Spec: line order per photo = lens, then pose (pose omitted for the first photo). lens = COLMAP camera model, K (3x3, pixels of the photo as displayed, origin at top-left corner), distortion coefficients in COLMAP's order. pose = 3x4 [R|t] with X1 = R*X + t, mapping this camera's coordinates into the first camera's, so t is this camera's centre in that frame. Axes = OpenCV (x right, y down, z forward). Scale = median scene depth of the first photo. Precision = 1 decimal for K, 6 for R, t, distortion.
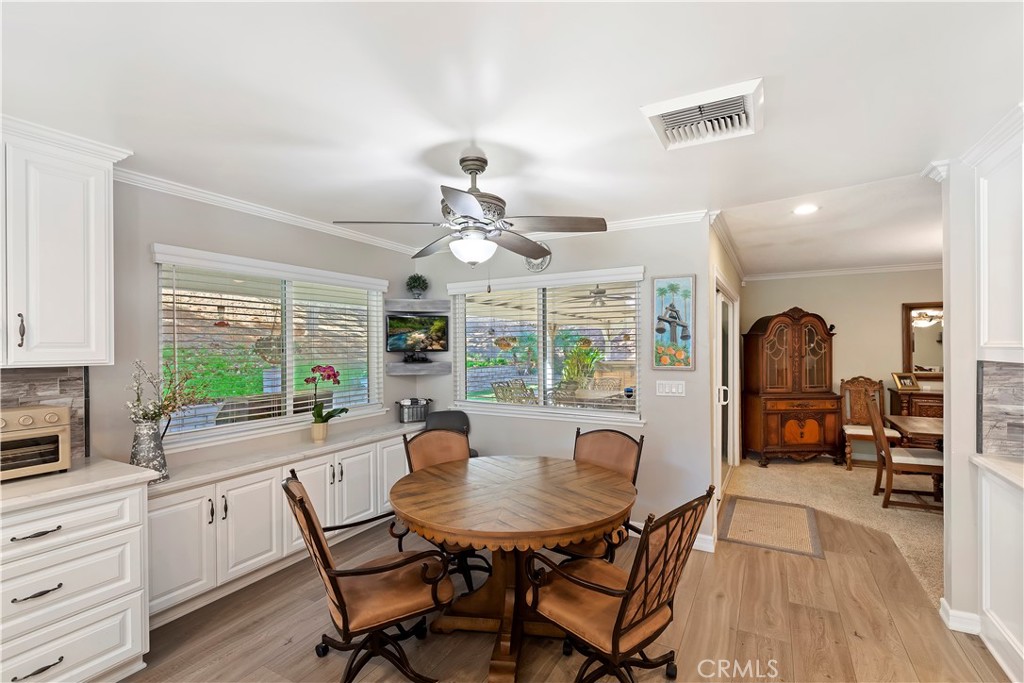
lens RADIAL K [[464.9, 0, 513.4], [0, 464.9, 346.6], [0, 0, 1]] dist [-0.001104, -0.000642]
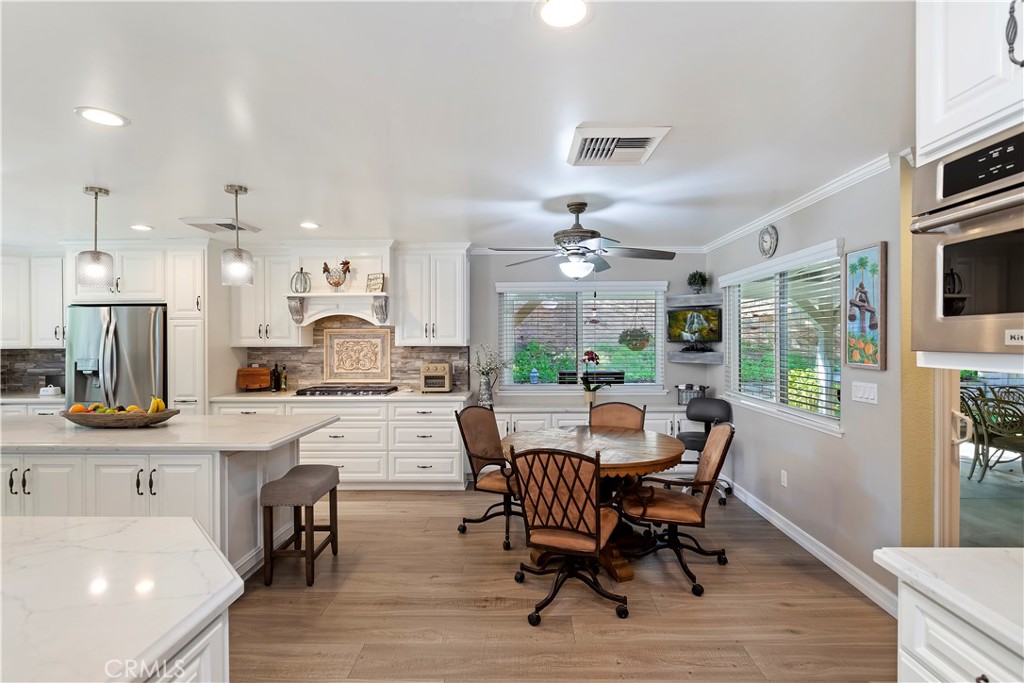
lens RADIAL K [[483.0, 0, 512.0], [0, 483.0, 341.5], [0, 0, 1]] dist [-0.000437, 0.000055]
pose [[0.469871, 0.008773, -0.882692, 0.773630], [-0.000684, 0.999954, 0.009574, -0.001985], [0.882735, -0.003895, 0.469855, 0.104526]]
